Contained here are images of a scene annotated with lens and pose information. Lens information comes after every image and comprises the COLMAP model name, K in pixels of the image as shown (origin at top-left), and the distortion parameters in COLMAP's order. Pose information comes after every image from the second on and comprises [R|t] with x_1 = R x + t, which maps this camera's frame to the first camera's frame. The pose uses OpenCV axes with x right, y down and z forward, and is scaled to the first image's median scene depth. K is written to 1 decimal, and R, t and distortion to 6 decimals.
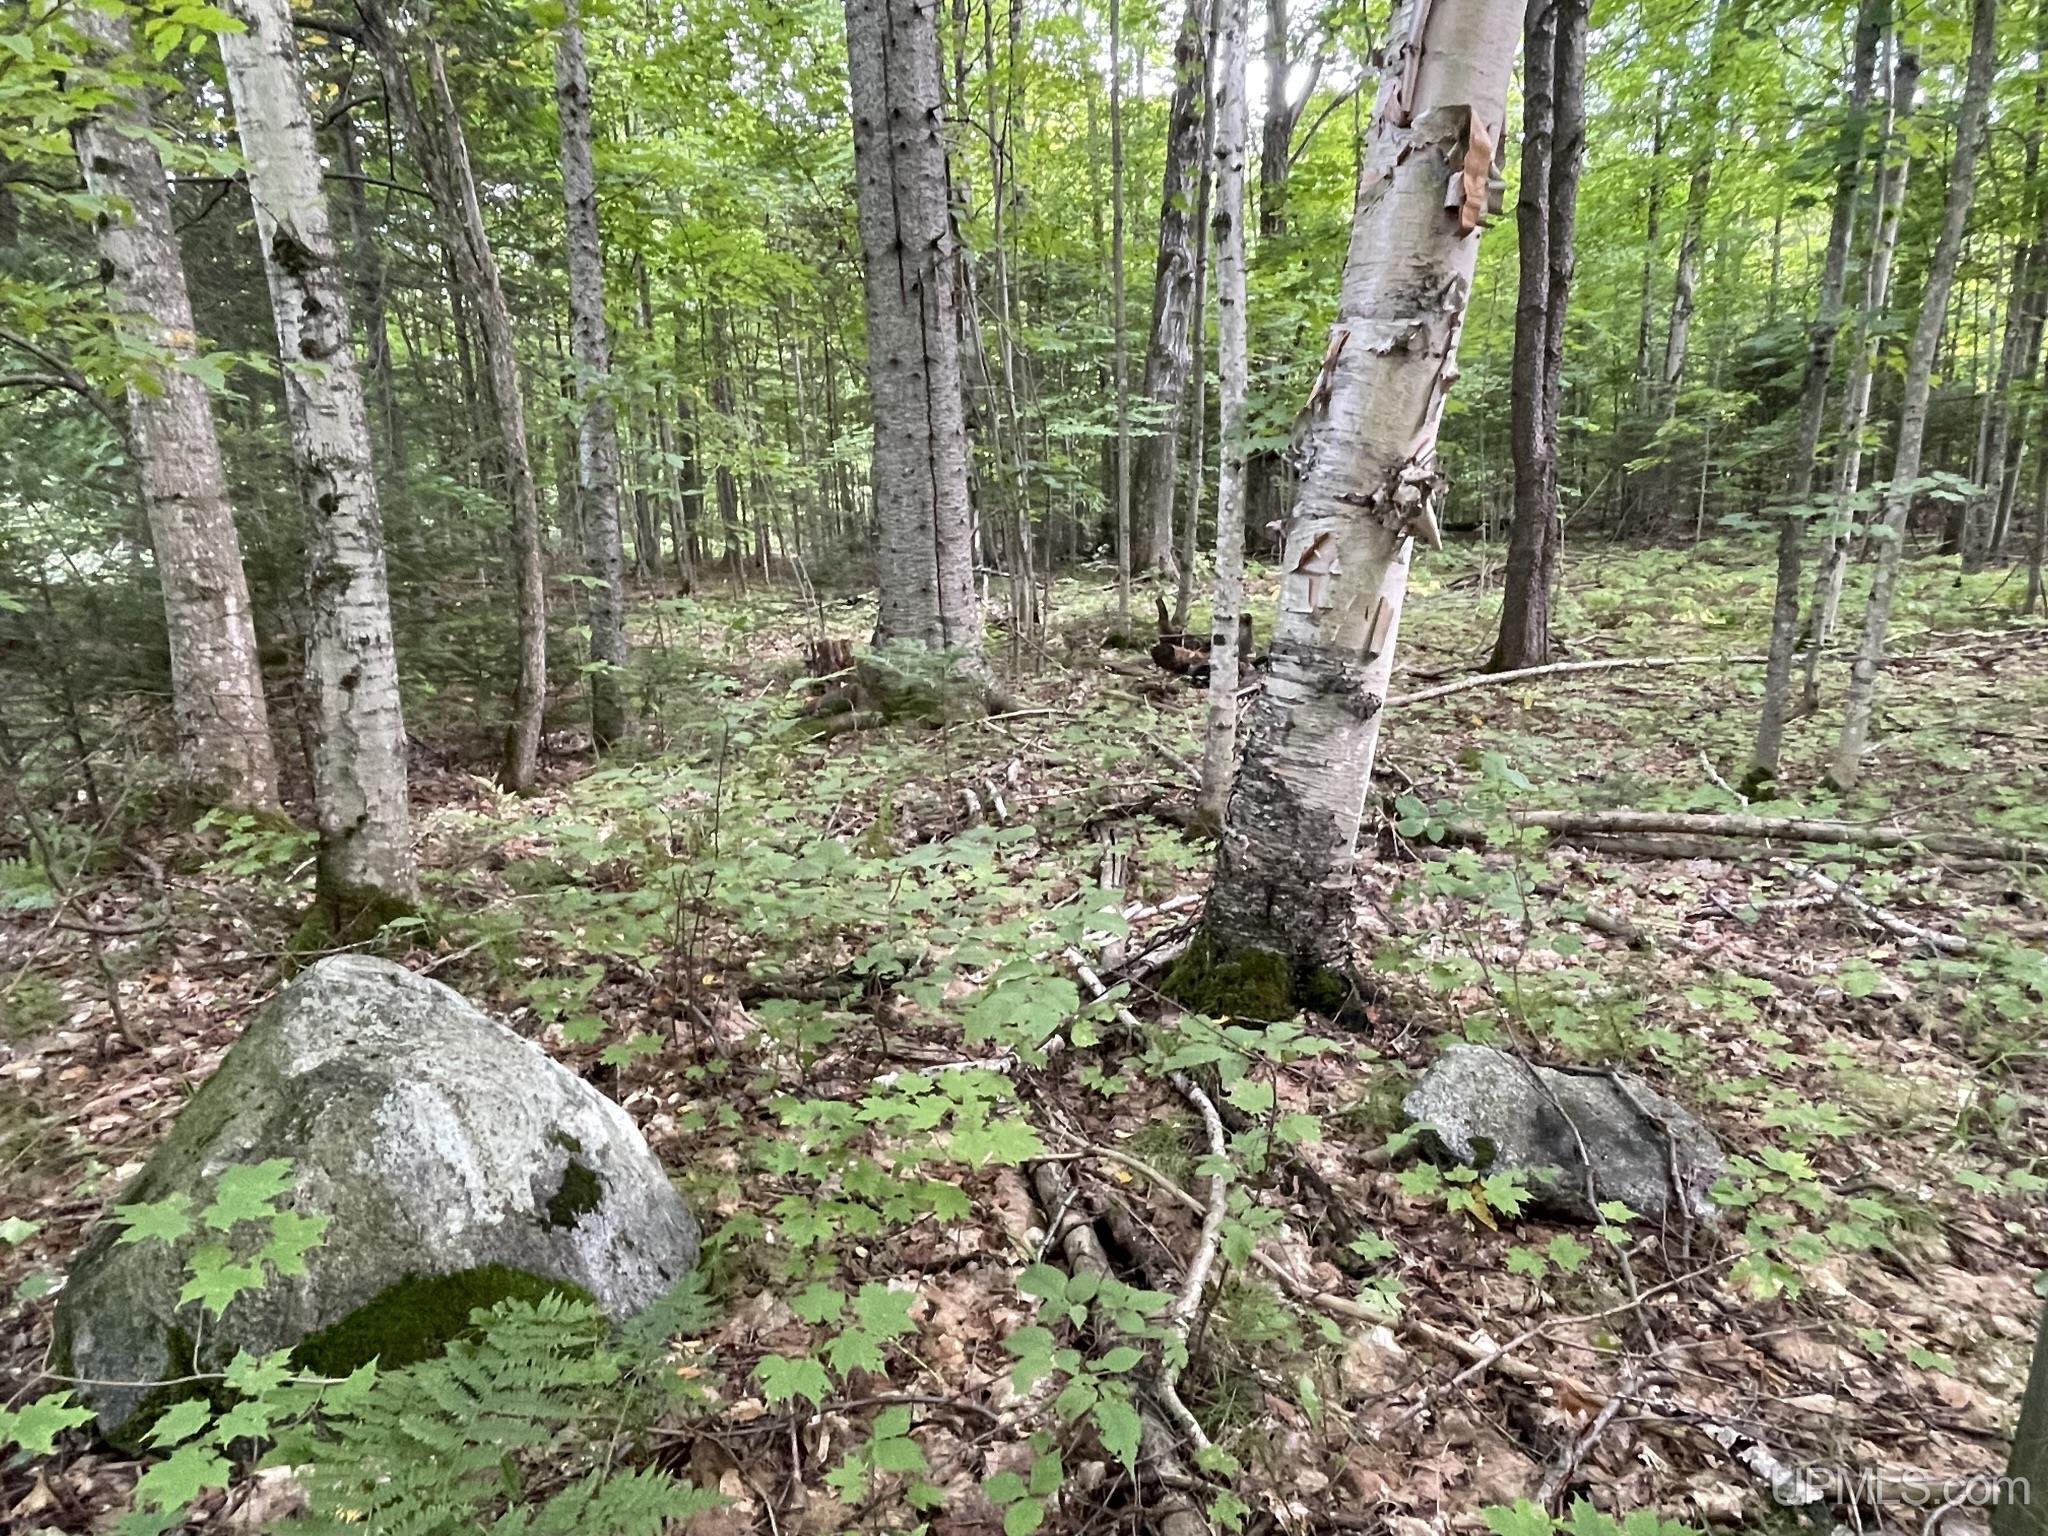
lens RADIAL K [[1260.3, 0, 1016.7], [0, 1260.3, 769.0], [0, 0, 1]] dist [-0.001983, -0.007372]
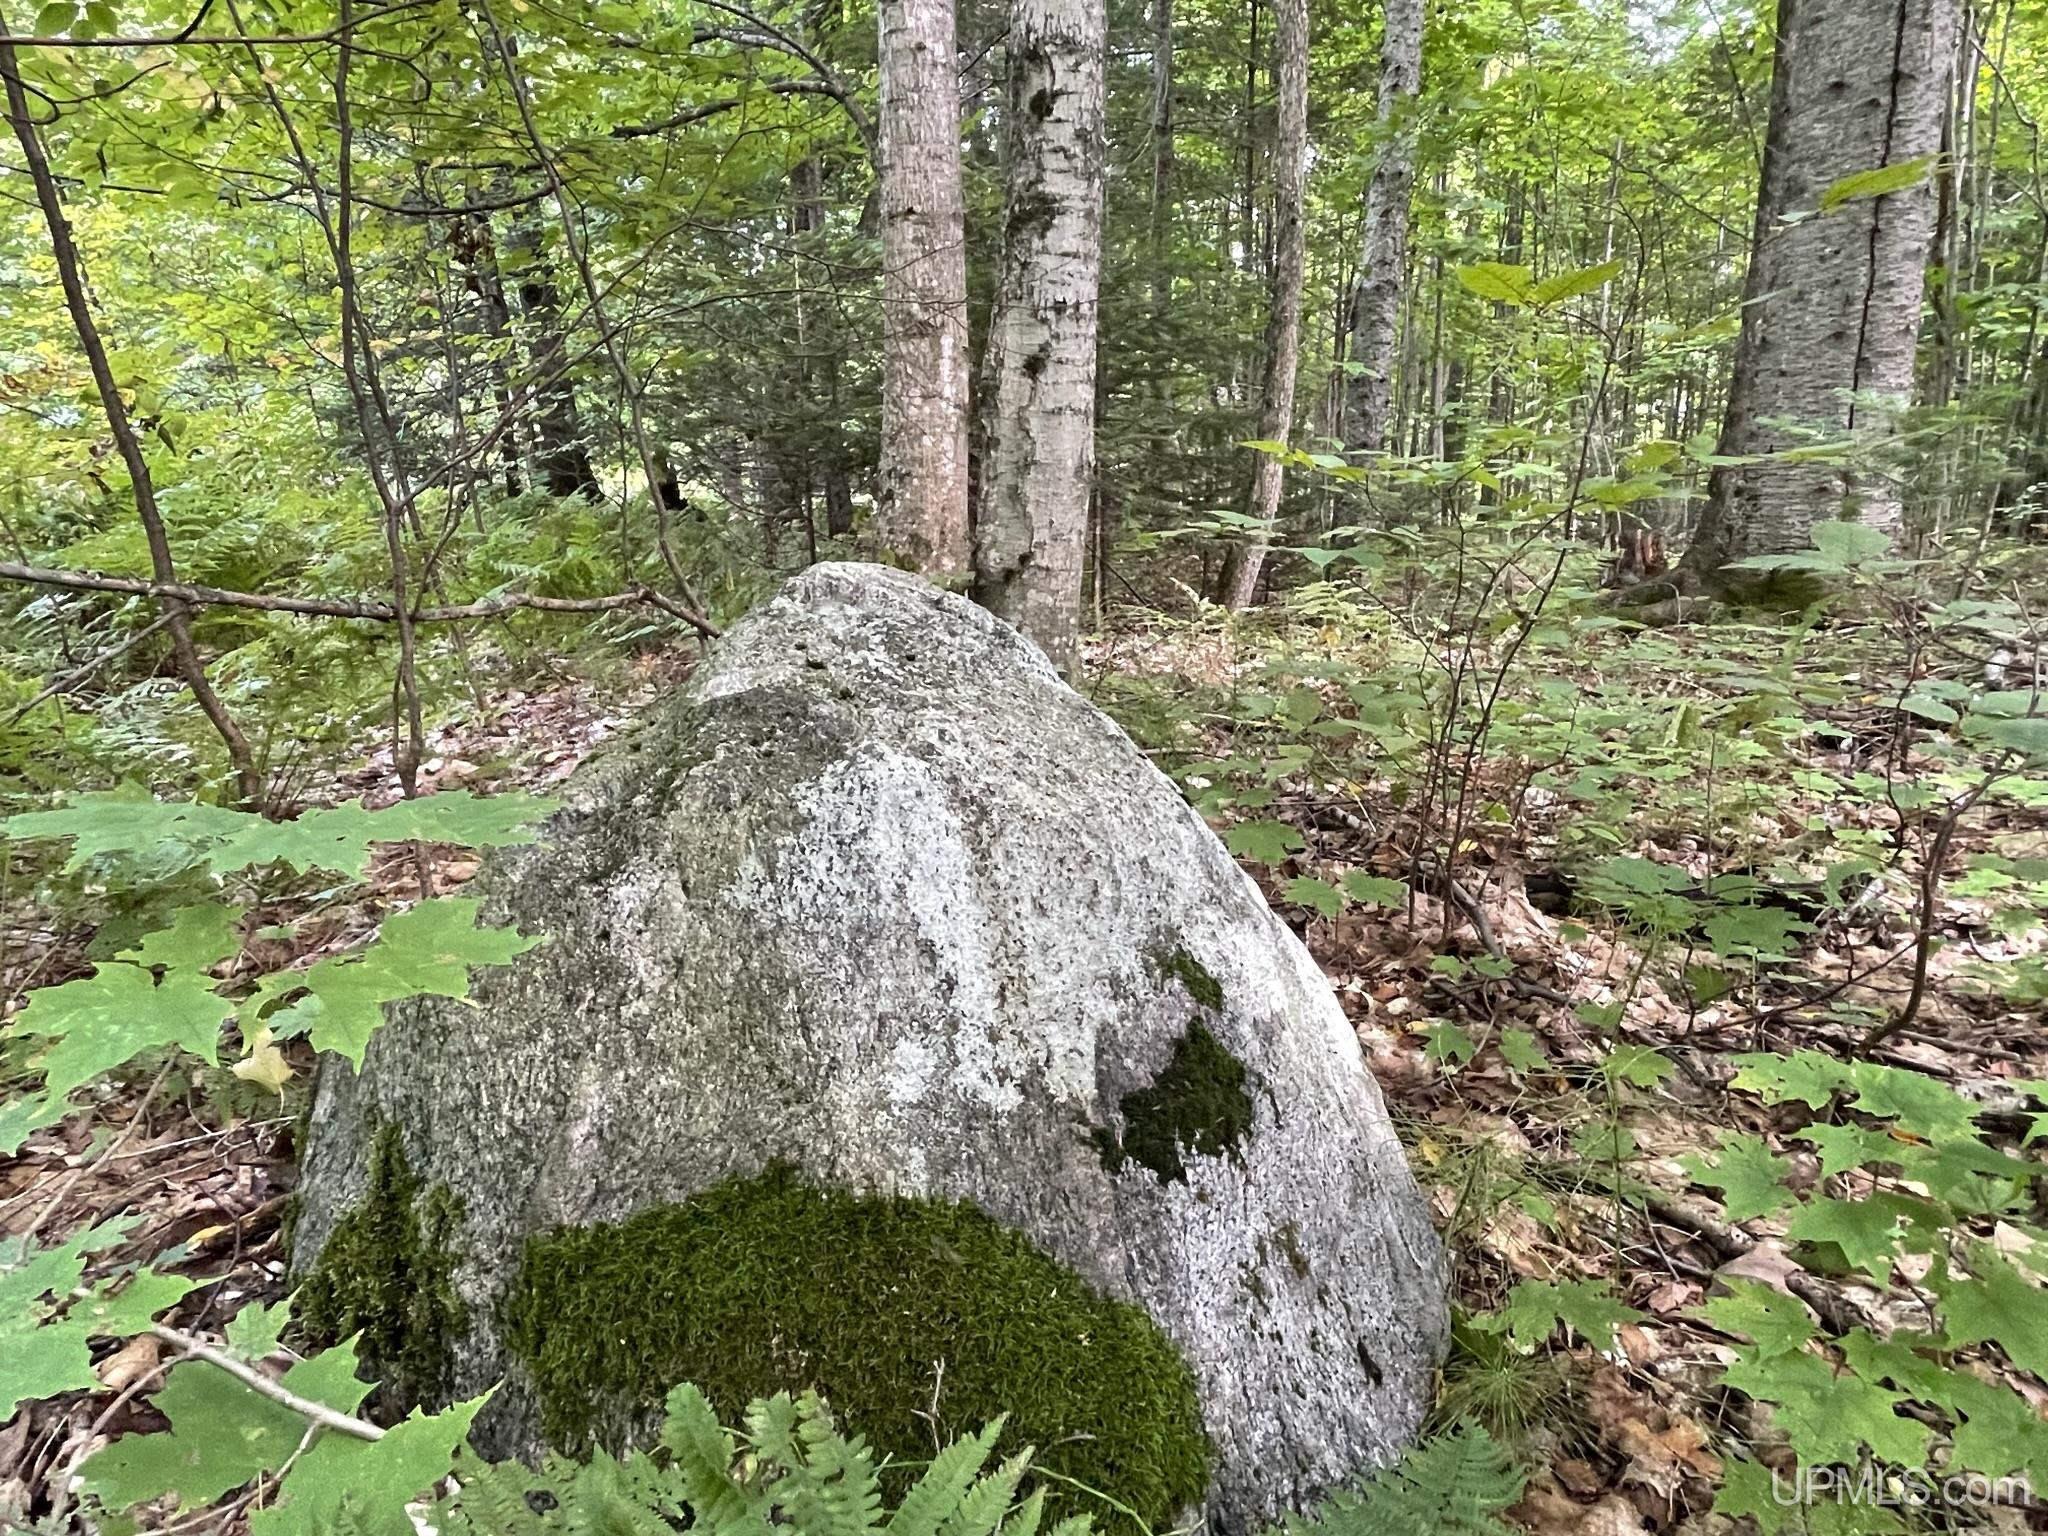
lens RADIAL K [[1260.3, 0, 1020.4], [0, 1260.3, 777.6], [0, 0, 1]] dist [-0.001983, -0.007372]
pose [[0.845694, 0.153083, -0.511241, -0.148744], [-0.145215, 0.987838, 0.055578, 0.159577], [0.513532, 0.027238, 0.857638, 0.449564]]
